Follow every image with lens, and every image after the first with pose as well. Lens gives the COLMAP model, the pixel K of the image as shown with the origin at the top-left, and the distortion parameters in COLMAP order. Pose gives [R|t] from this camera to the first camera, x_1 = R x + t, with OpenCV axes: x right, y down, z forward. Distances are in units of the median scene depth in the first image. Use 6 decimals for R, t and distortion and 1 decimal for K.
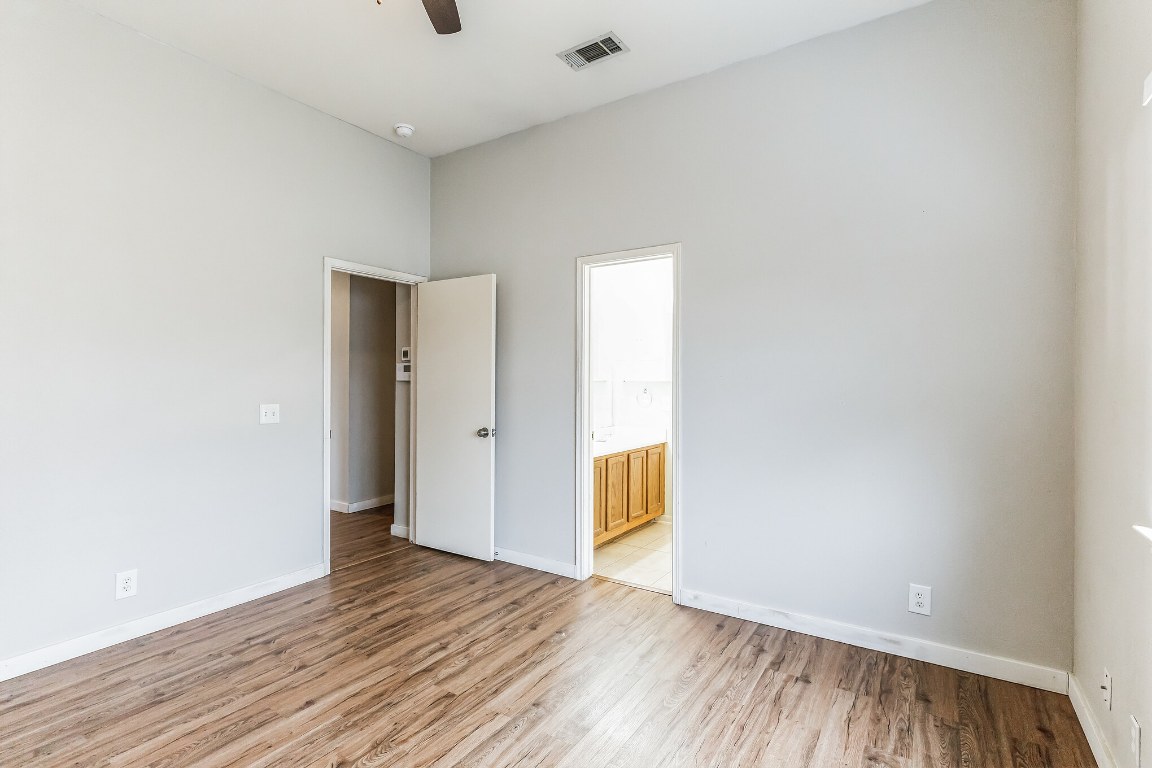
lens RADIAL K [[557.9, 0, 576.5], [0, 557.9, 380.3], [0, 0, 1]] dist [0.000104, -0.001020]
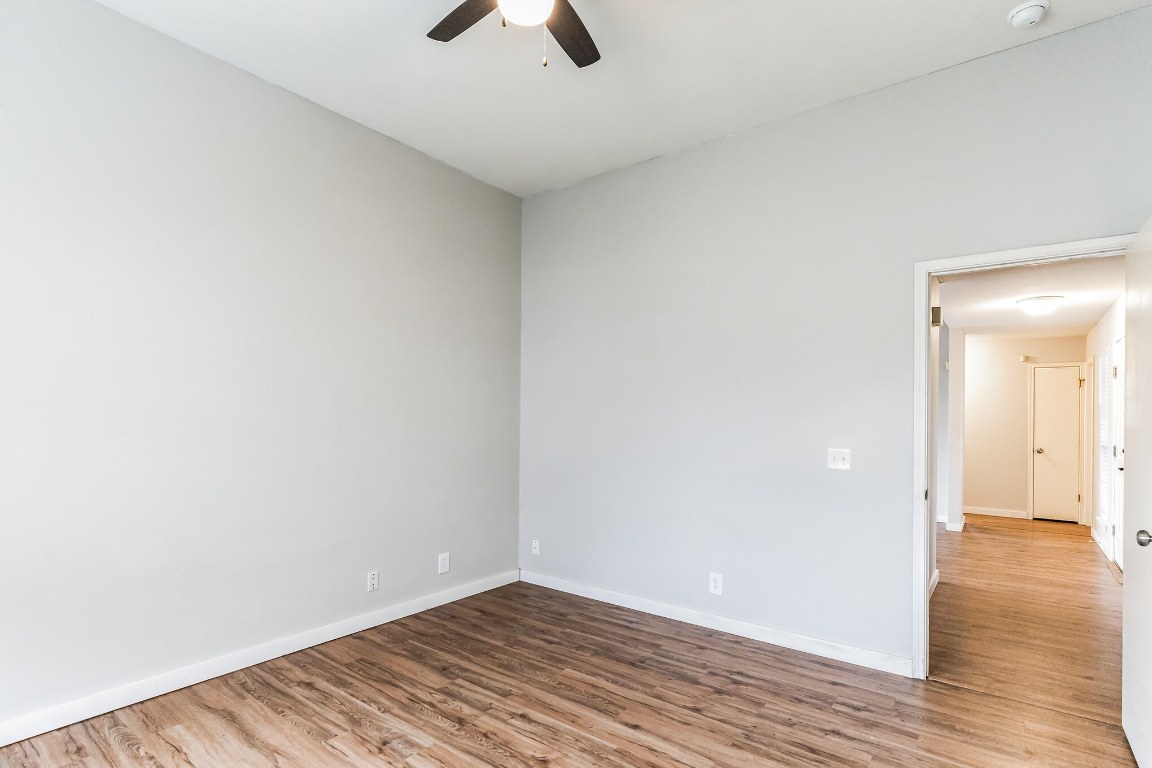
lens RADIAL K [[557.9, 0, 550.5], [0, 557.9, 409.6], [0, 0, 1]] dist [0.000104, -0.001020]
pose [[-0.089721, -0.012846, -0.995884, 0.498346], [-0.011788, 0.999860, -0.011835, -0.004040], [0.995897, 0.010678, -0.089860, 0.783760]]
